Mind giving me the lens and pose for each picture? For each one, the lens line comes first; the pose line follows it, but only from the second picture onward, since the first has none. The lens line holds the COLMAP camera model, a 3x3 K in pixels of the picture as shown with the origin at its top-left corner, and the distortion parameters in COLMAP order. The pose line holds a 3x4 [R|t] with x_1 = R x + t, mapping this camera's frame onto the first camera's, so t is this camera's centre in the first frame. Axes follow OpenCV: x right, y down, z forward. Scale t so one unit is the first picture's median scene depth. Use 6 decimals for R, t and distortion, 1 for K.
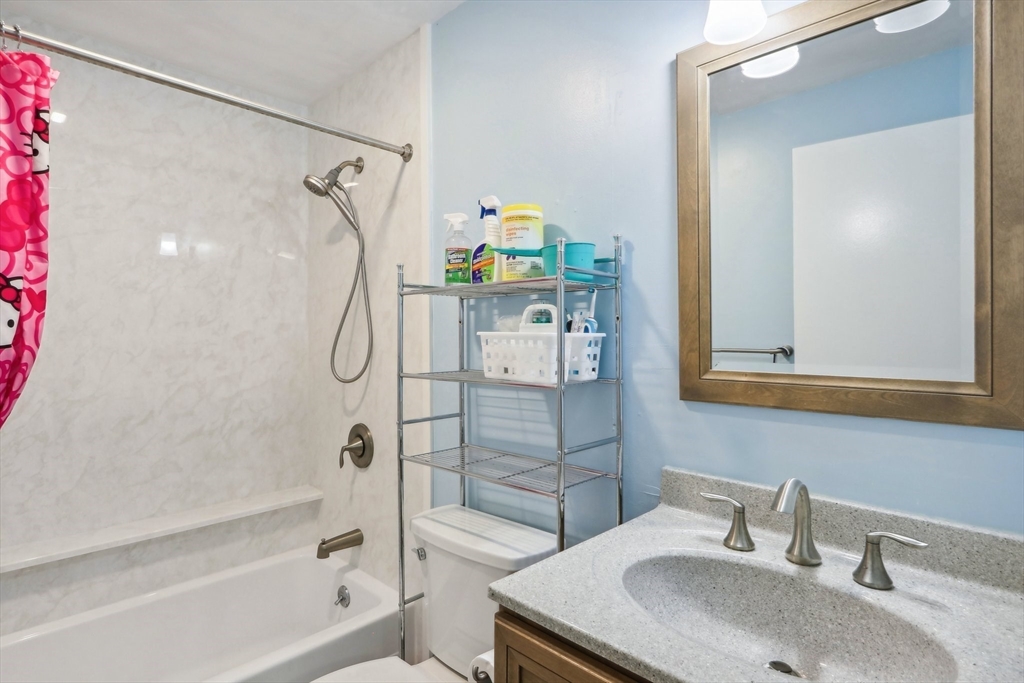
lens RADIAL K [[534.5, 0, 511.5], [0, 534.5, 336.7], [0, 0, 1]] dist [0.008039, 0.000355]
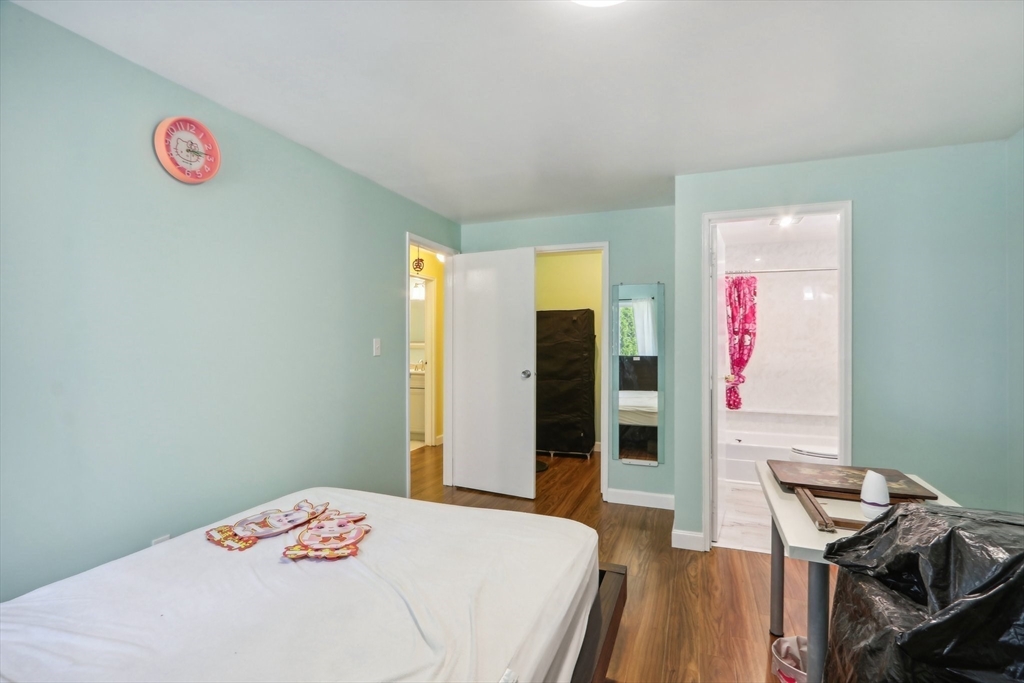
lens RADIAL K [[497.8, 0, 506.9], [0, 497.8, 341.1], [0, 0, 1]] dist [-0.017714, -0.000136]
pose [[0.387548, -0.005899, -0.921831, 0.162110], [-0.000220, 0.999979, -0.006492, 0.000824], [0.921849, 0.002718, 0.387539, -0.190853]]
